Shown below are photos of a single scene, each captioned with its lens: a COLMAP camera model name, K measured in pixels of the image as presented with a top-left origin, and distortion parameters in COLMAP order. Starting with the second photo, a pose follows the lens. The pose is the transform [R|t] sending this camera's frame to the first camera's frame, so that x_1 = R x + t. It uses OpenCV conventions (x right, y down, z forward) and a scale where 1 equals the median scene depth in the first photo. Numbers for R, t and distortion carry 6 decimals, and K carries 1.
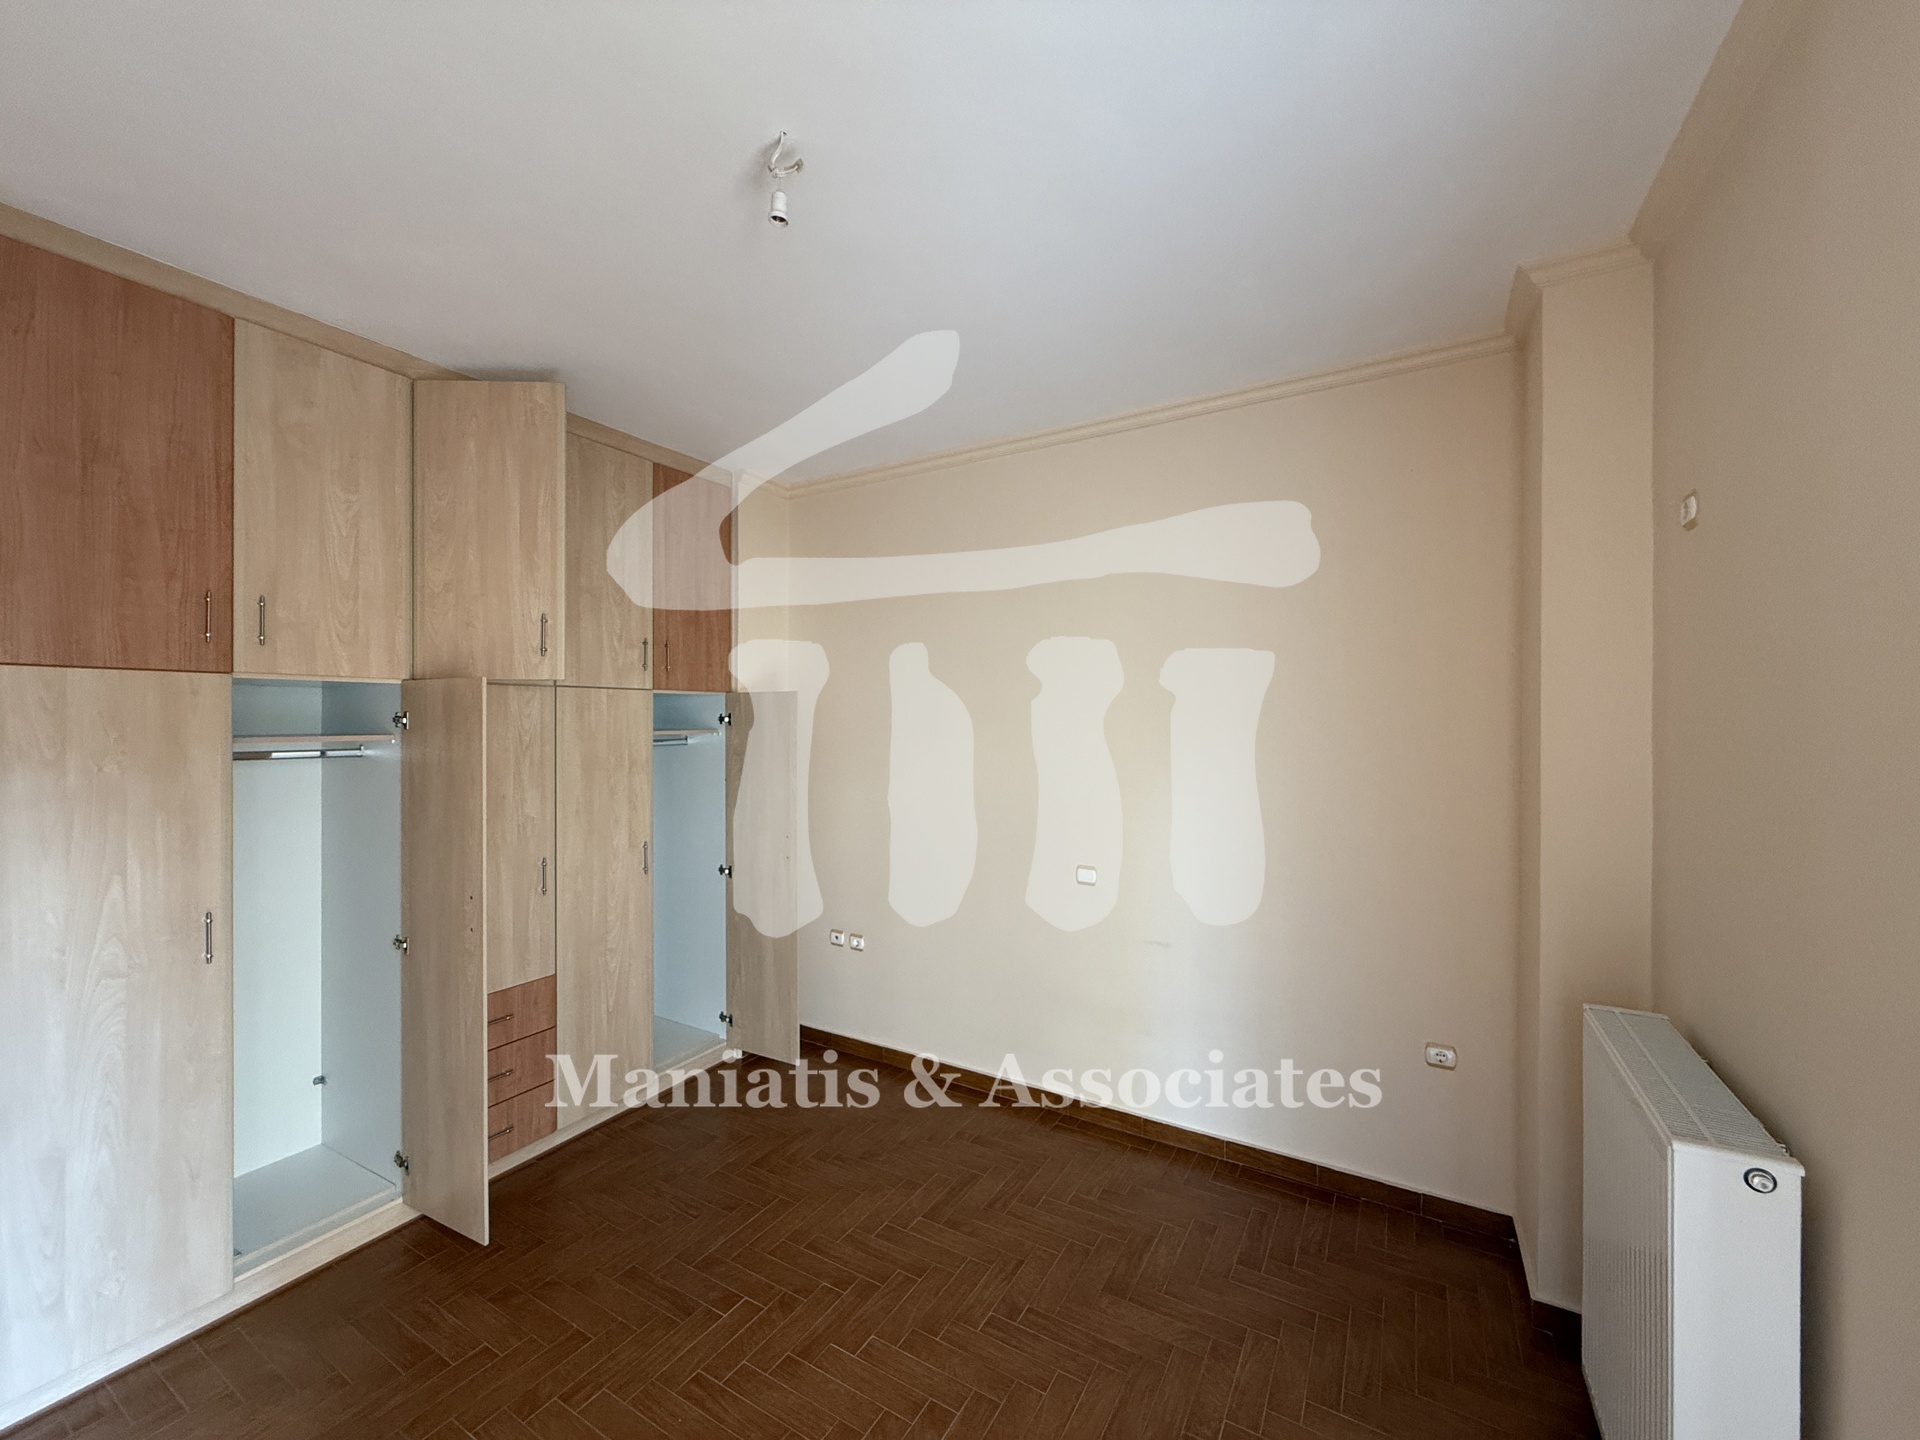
lens RADIAL K [[764.5, 0, 953.7], [0, 764.5, 719.4], [0, 0, 1]] dist [0.000006, 0.000352]
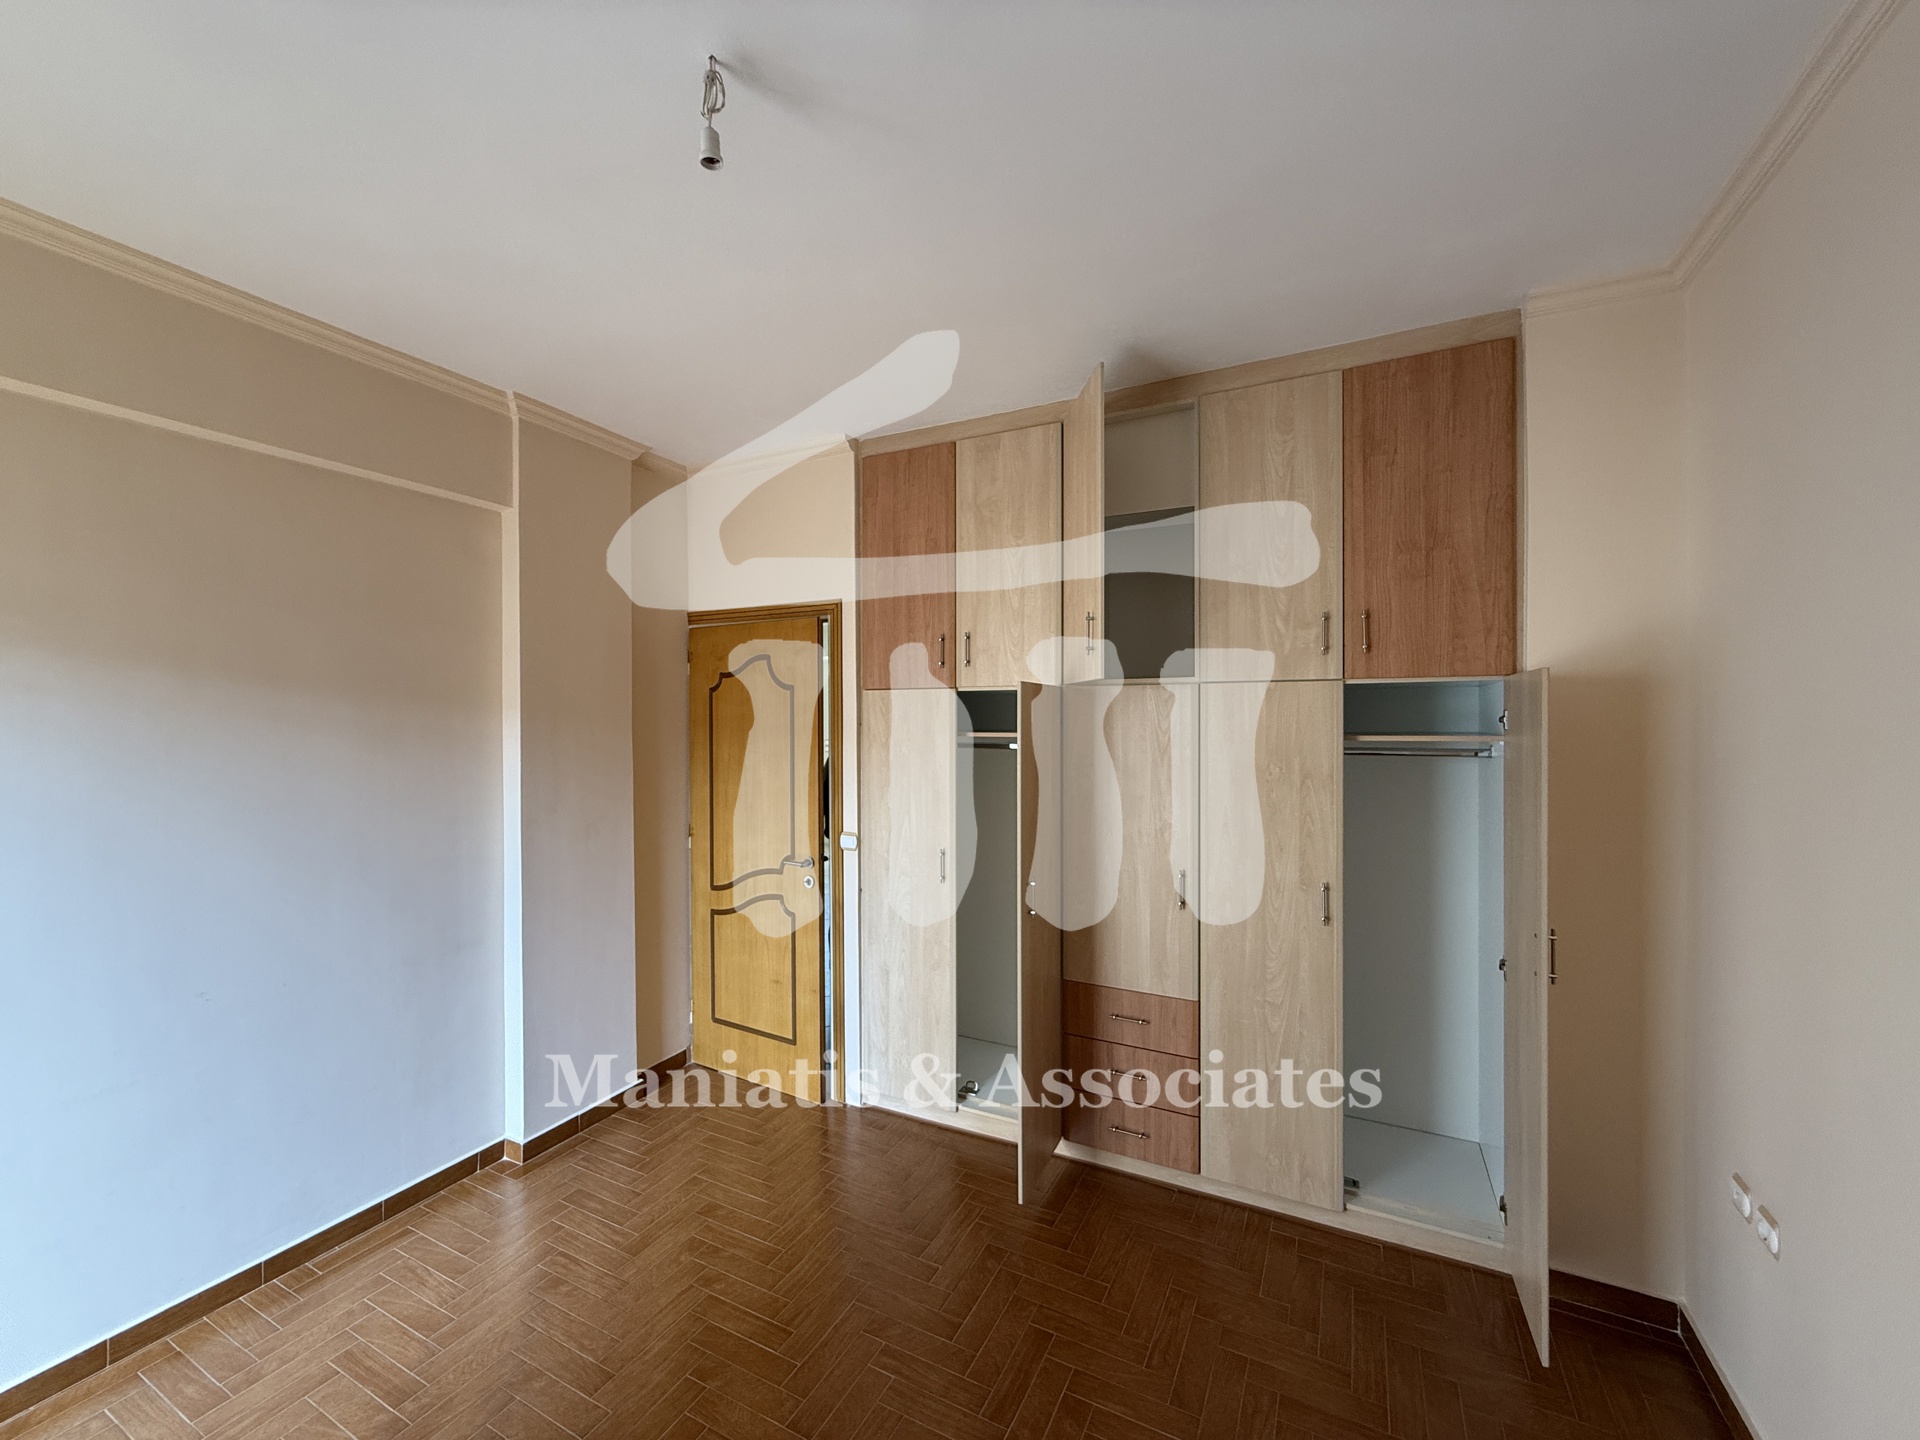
lens RADIAL K [[764.5, 0, 950.7], [0, 764.5, 720.1], [0, 0, 1]] dist [0.000006, 0.000352]
pose [[0.056034, 0.003052, -0.998424, 0.482098], [0.001268, 0.999994, 0.003128, -0.003437], [0.998428, -0.001441, 0.056030, 0.872163]]
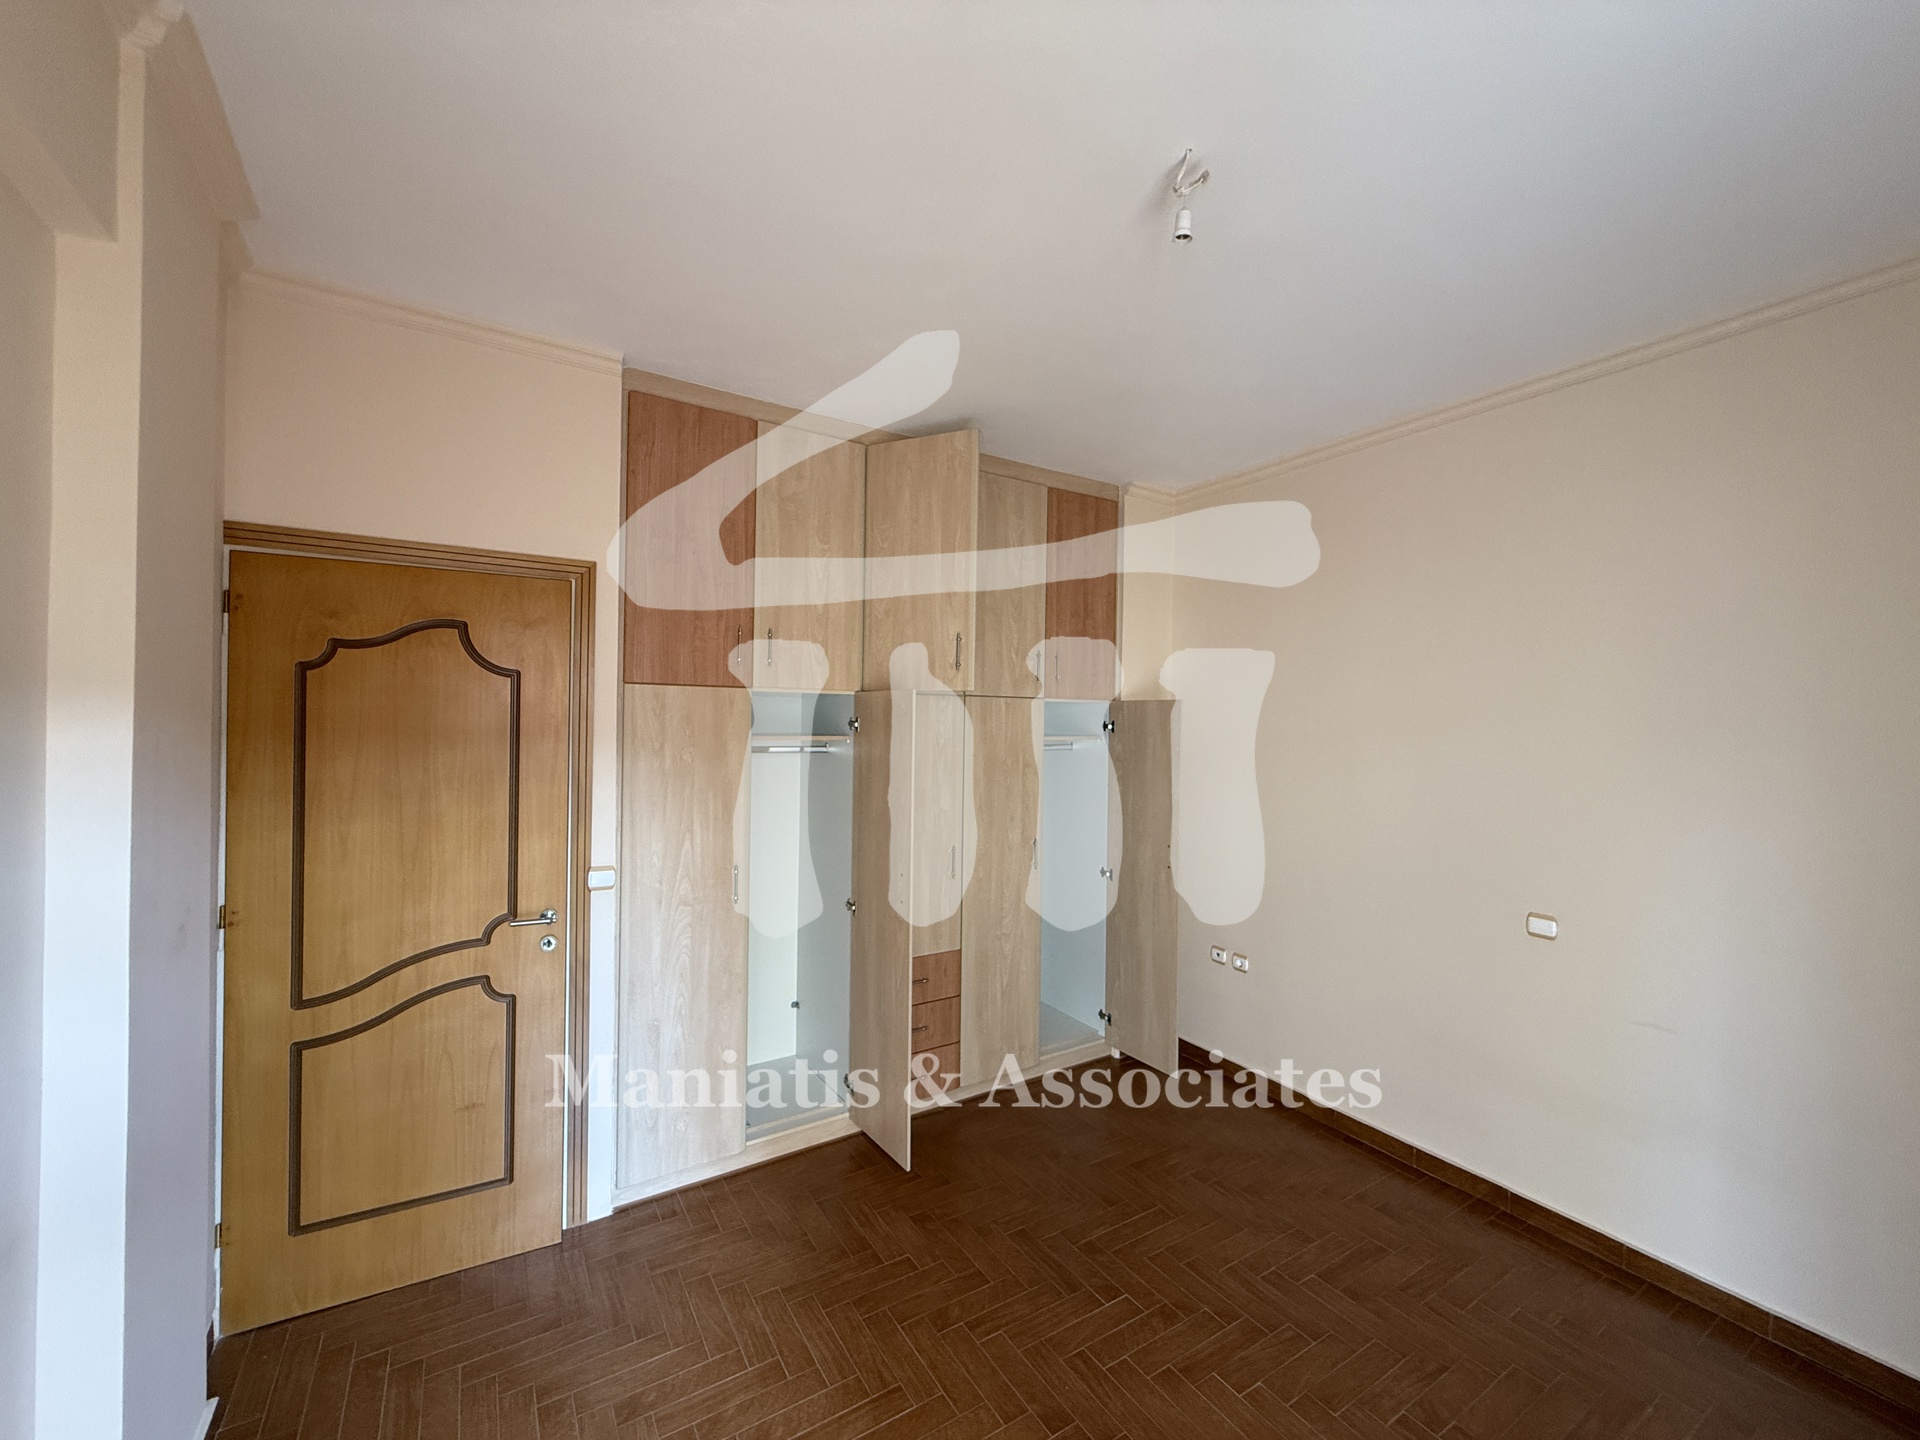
lens RADIAL K [[764.5, 0, 956.1], [0, 764.5, 720.9], [0, 0, 1]] dist [0.000006, 0.000352]
pose [[0.889008, 0.013525, -0.457691, -0.016677], [-0.015217, 0.999884, -0.000010, -0.007695], [0.457638, 0.006973, 0.889111, -0.019573]]
